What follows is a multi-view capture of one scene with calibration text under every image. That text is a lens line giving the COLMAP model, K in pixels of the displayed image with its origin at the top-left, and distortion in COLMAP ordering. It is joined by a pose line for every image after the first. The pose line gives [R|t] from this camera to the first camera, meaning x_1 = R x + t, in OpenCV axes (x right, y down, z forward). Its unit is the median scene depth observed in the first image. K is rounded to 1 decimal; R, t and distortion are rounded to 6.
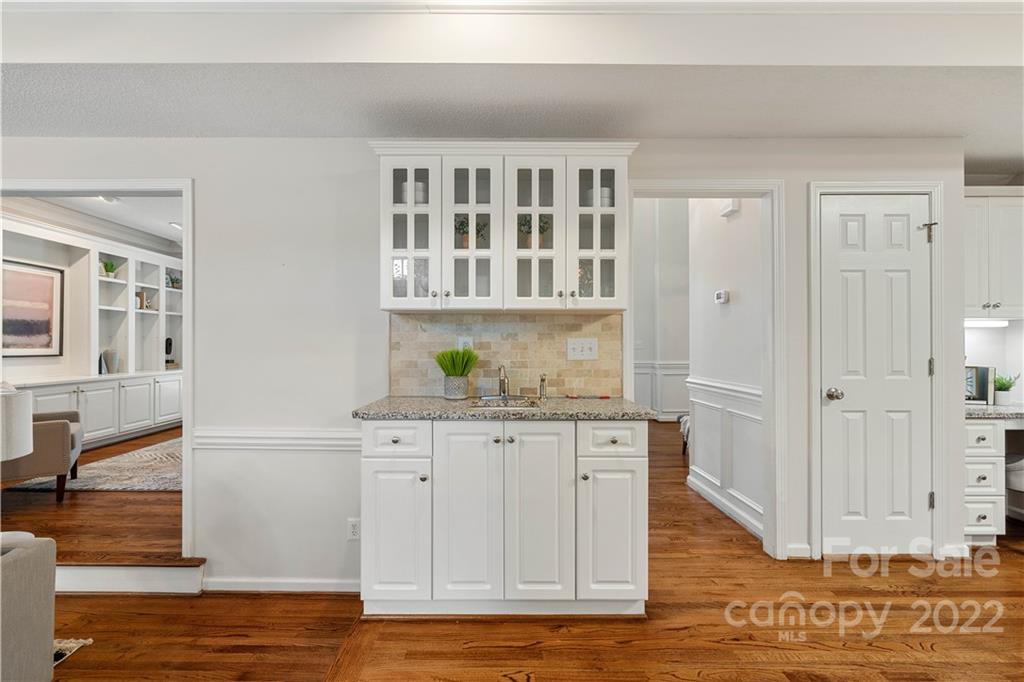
lens RADIAL K [[462.1, 0, 512.0], [0, 462.1, 341.0], [0, 0, 1]] dist [-0.000157, 0.000168]
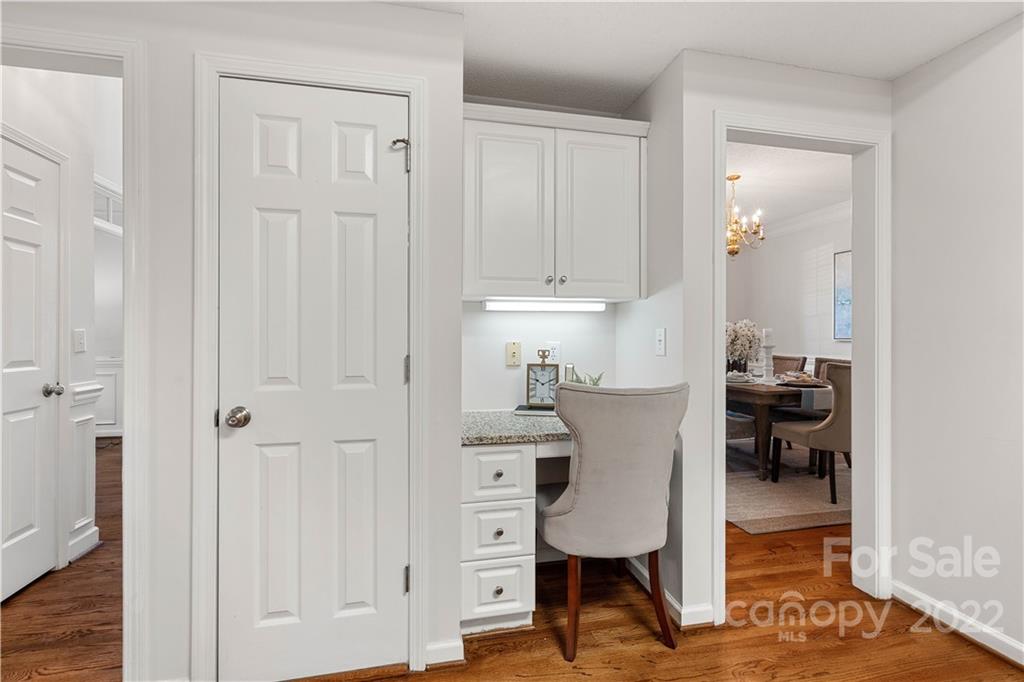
lens RADIAL K [[467.8, 0, 511.4], [0, 467.8, 335.2], [0, 0, 1]] dist [0.001950, 0.000147]
pose [[0.974922, 0.002390, 0.222534, 0.914395], [-0.004241, 0.999960, 0.007843, 0.004093], [-0.222507, -0.008590, 0.974893, 0.346907]]
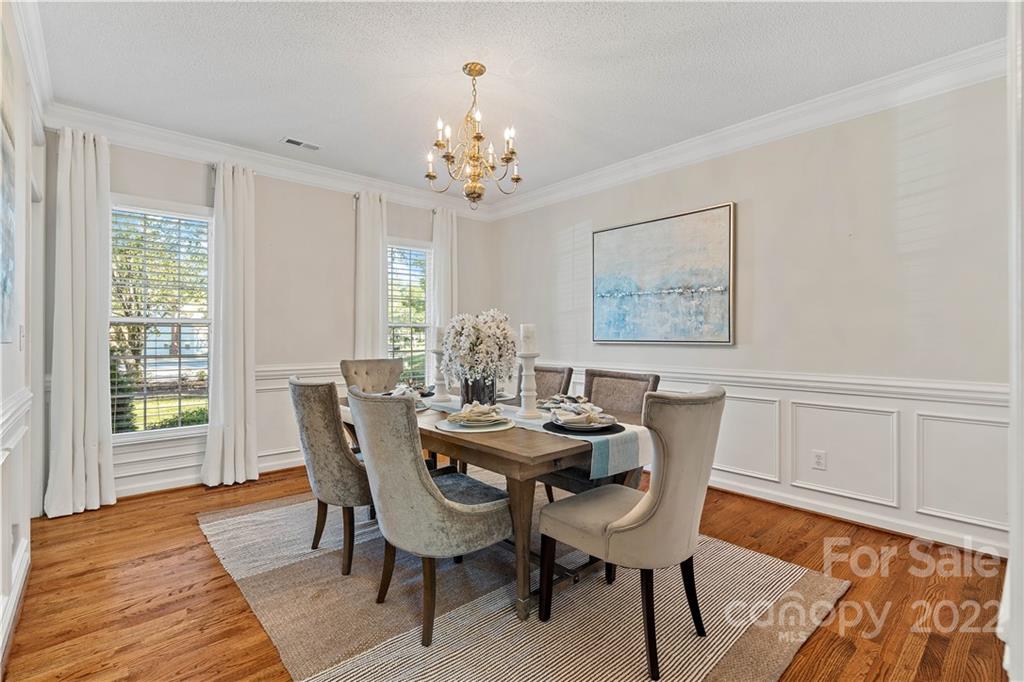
lens RADIAL K [[462.1, 0, 512.0], [0, 462.1, 341.0], [0, 0, 1]] dist [-0.000157, 0.000168]
pose [[0.743105, -0.003422, 0.669166, 1.186398], [-0.008241, 0.999864, 0.014264, 0.007286], [-0.669124, -0.016115, 0.742976, 0.680216]]
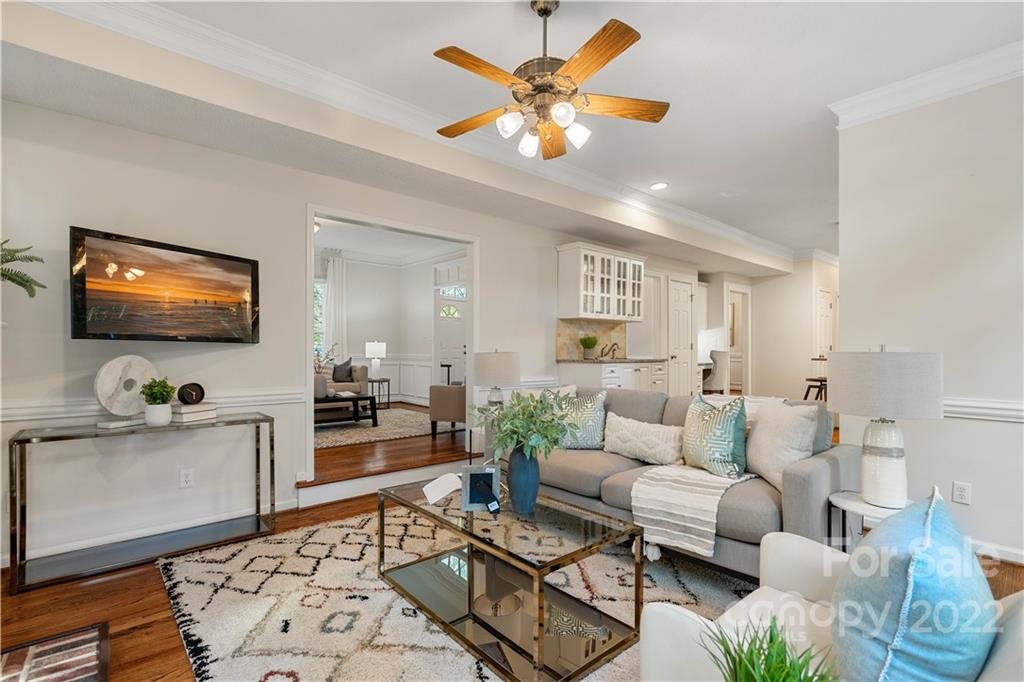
lens RADIAL K [[467.8, 0, 511.4], [0, 467.8, 335.2], [0, 0, 1]] dist [0.001950, 0.000147]
pose [[0.759961, 0.020347, 0.649650, -1.741773], [-0.006406, 0.999696, -0.023816, 0.062925], [-0.649937, 0.013938, 0.759861, -0.426938]]
